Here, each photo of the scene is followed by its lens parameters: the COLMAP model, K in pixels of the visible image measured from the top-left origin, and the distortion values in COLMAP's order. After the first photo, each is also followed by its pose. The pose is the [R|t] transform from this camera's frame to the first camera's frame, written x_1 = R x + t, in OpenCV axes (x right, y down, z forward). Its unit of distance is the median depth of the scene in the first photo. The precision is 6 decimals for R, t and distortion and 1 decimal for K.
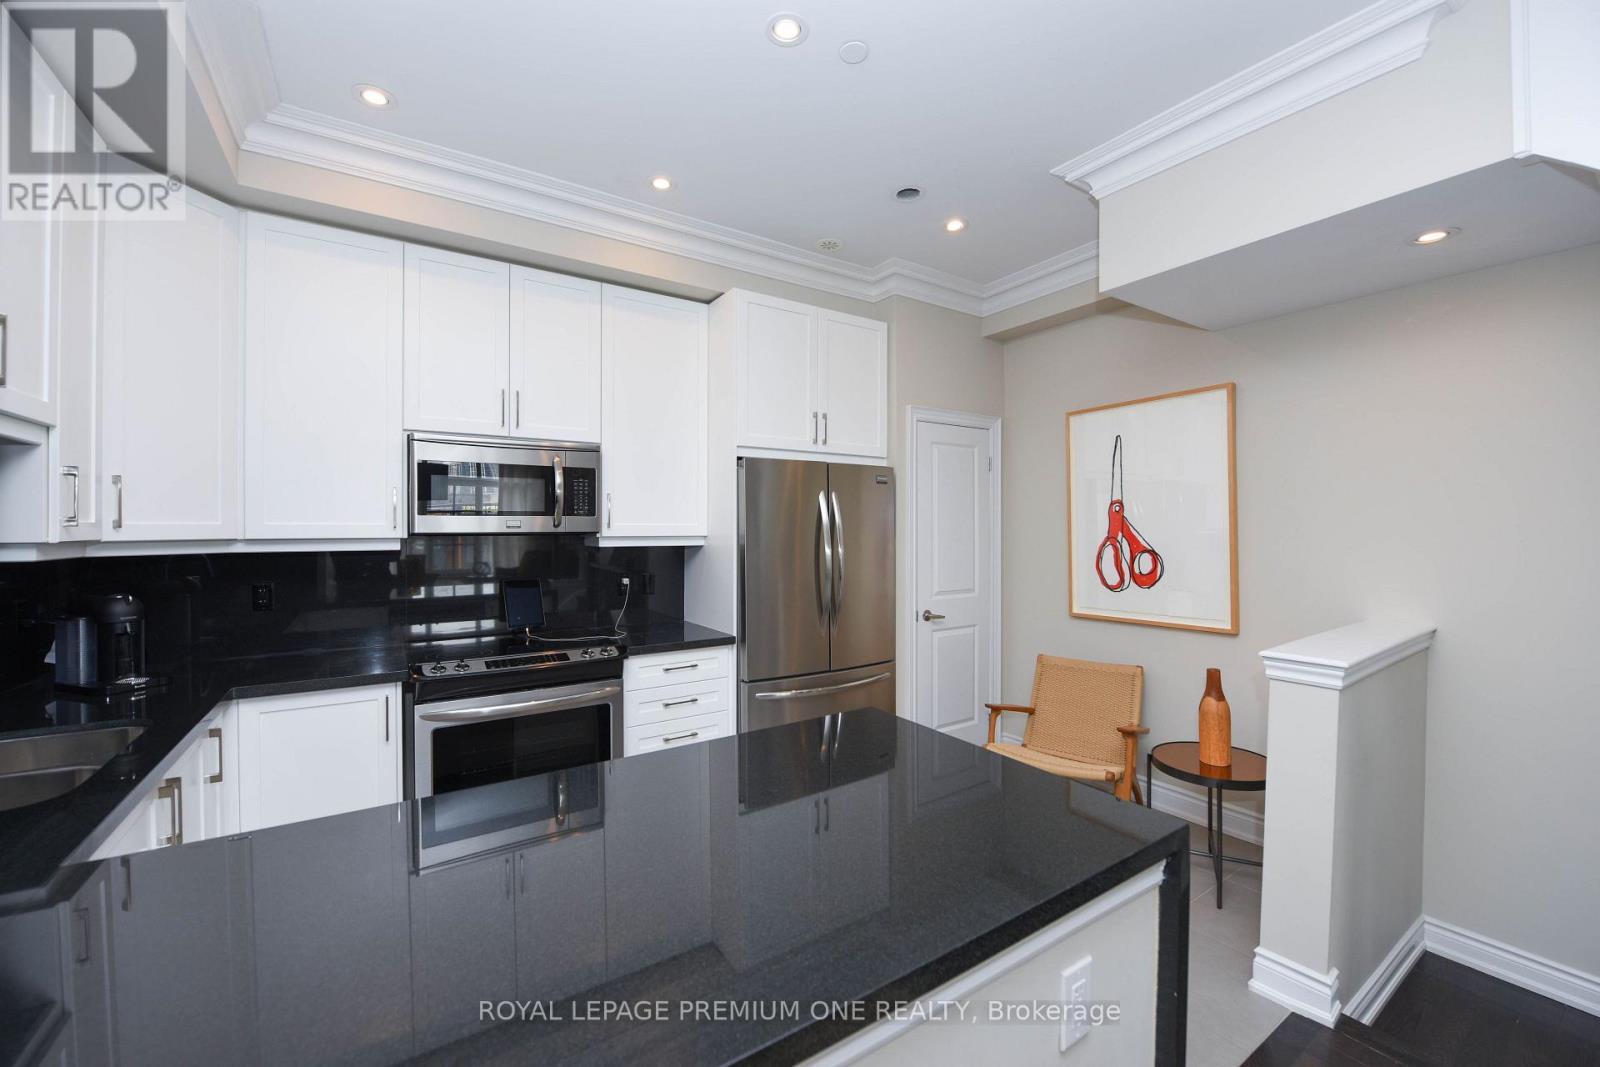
lens RADIAL K [[635.5, 0, 799.4], [0, 635.5, 529.5], [0, 0, 1]] dist [-0.015044, -0.002294]
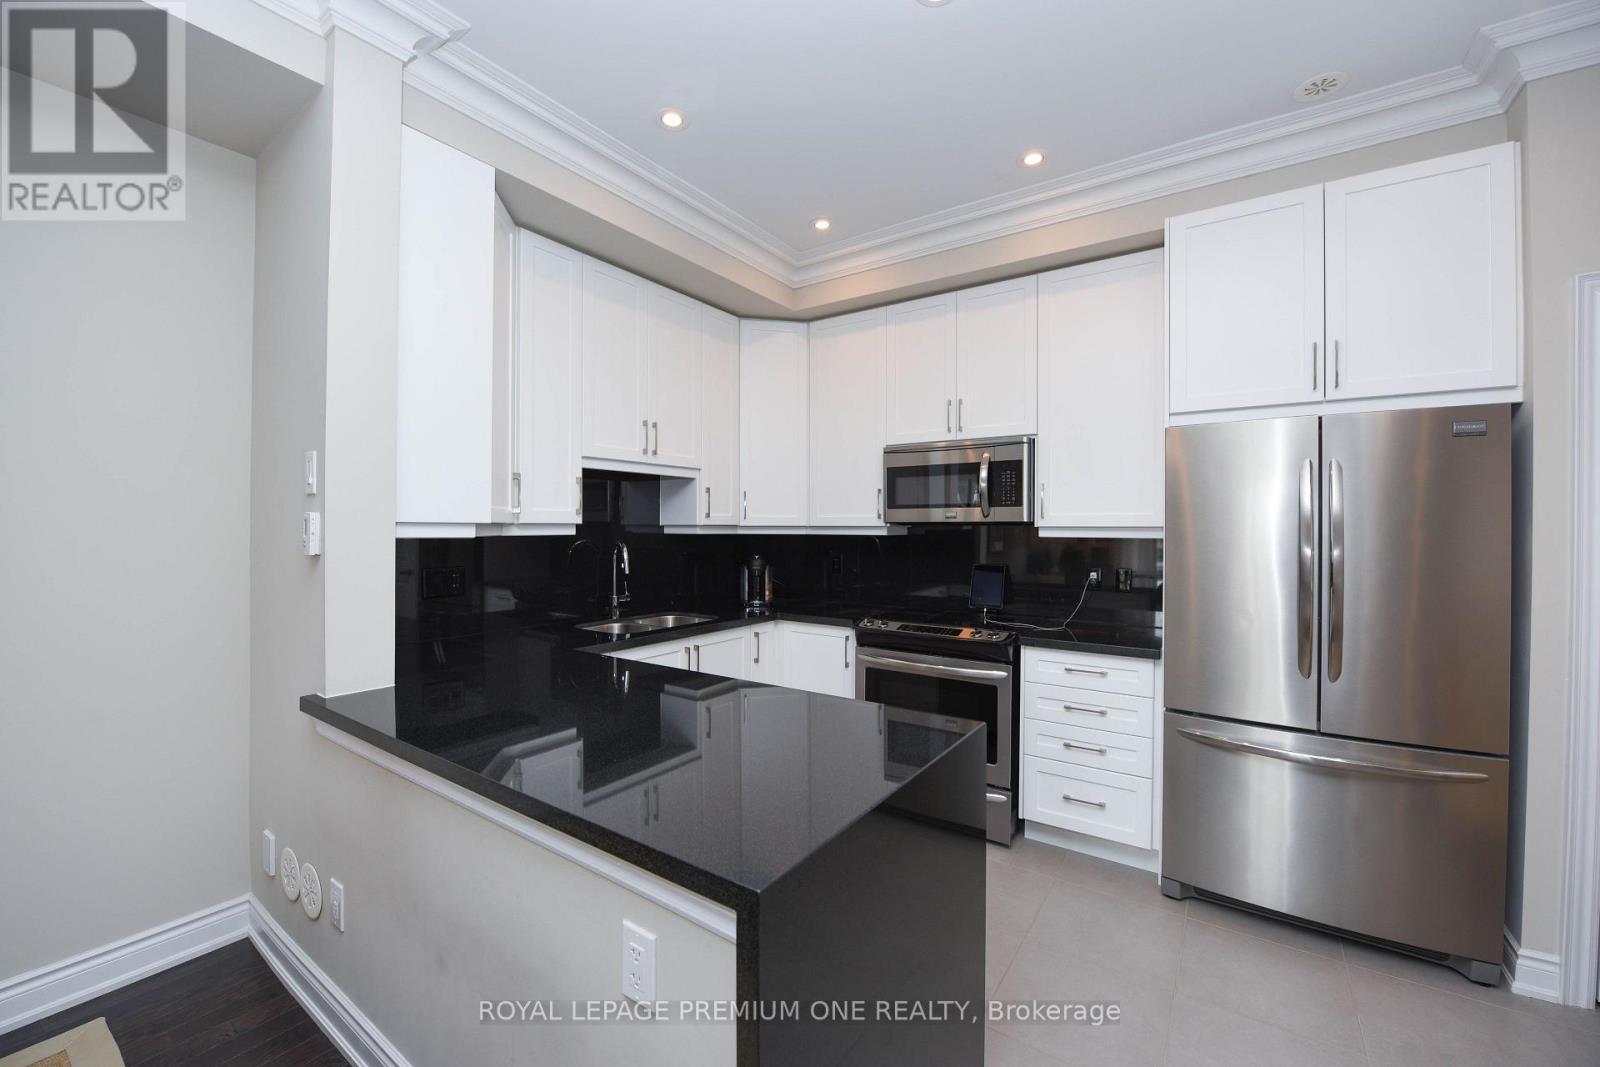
lens RADIAL K [[635.5, 0, 799.4], [0, 635.5, 529.5], [0, 0, 1]] dist [-0.015044, -0.002294]
pose [[0.373939, 0.010762, -0.927391, 0.520186], [-0.002266, 0.999940, 0.010690, 0.006289], [0.927451, -0.001896, 0.373941, 0.297054]]
